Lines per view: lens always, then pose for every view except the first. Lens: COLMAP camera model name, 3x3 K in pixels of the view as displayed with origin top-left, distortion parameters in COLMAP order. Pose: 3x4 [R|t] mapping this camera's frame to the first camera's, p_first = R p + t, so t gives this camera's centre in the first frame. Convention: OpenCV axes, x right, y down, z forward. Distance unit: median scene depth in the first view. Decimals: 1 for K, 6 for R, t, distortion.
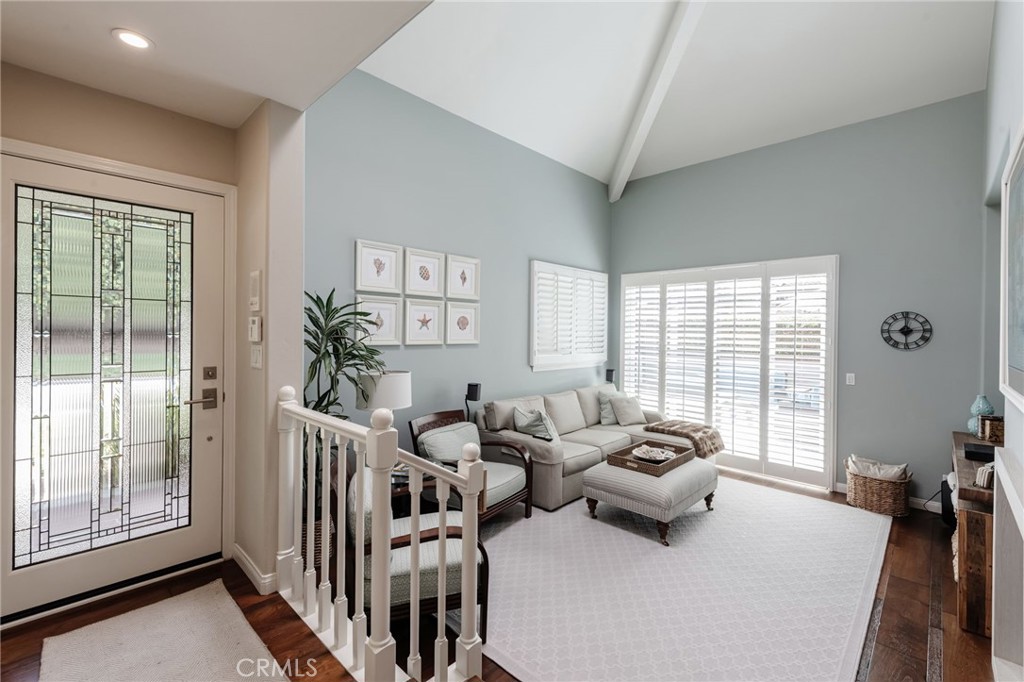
lens RADIAL K [[445.9, 0, 517.8], [0, 445.9, 330.7], [0, 0, 1]] dist [0.007427, -0.002389]
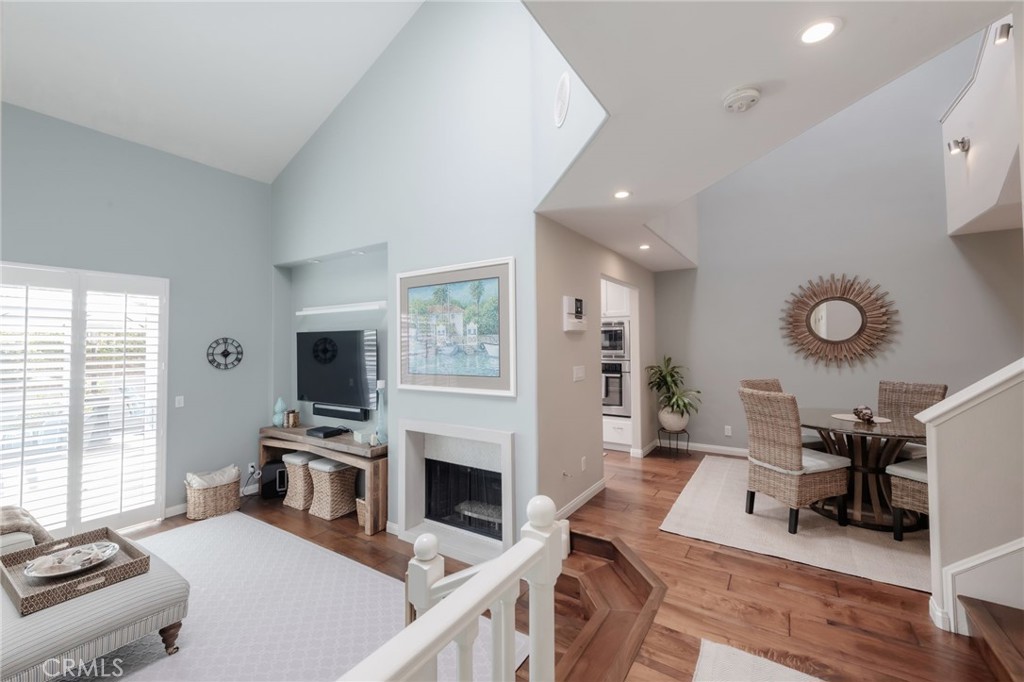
lens RADIAL K [[416.1, 0, 508.8], [0, 416.1, 334.7], [0, 0, 1]] dist [0.016767, 0.000243]
pose [[-0.175961, 0.015920, 0.984268, -0.348271], [0.001610, 0.999873, -0.015885, -0.029401], [-0.984396, -0.001210, -0.175965, 0.420796]]
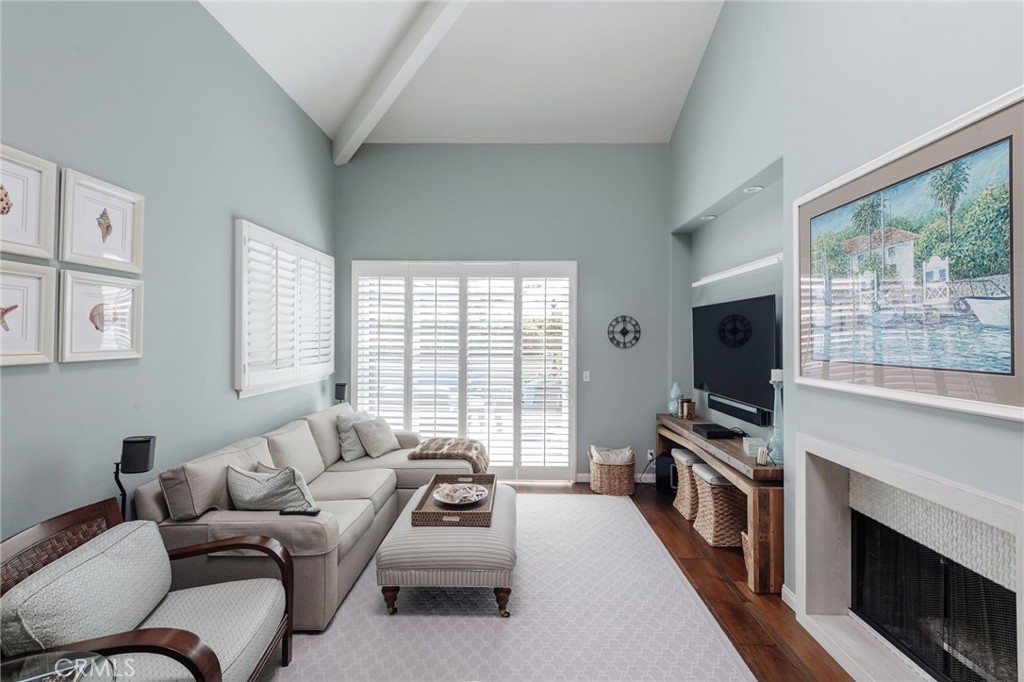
lens RADIAL K [[445.9, 0, 516.4], [0, 445.9, 333.0], [0, 0, 1]] dist [0.007427, -0.002389]
pose [[0.729884, -0.003259, 0.683563, -0.124836], [0.002628, 0.999995, 0.001961, 0.000155], [-0.683566, 0.000365, 0.729888, 0.320454]]
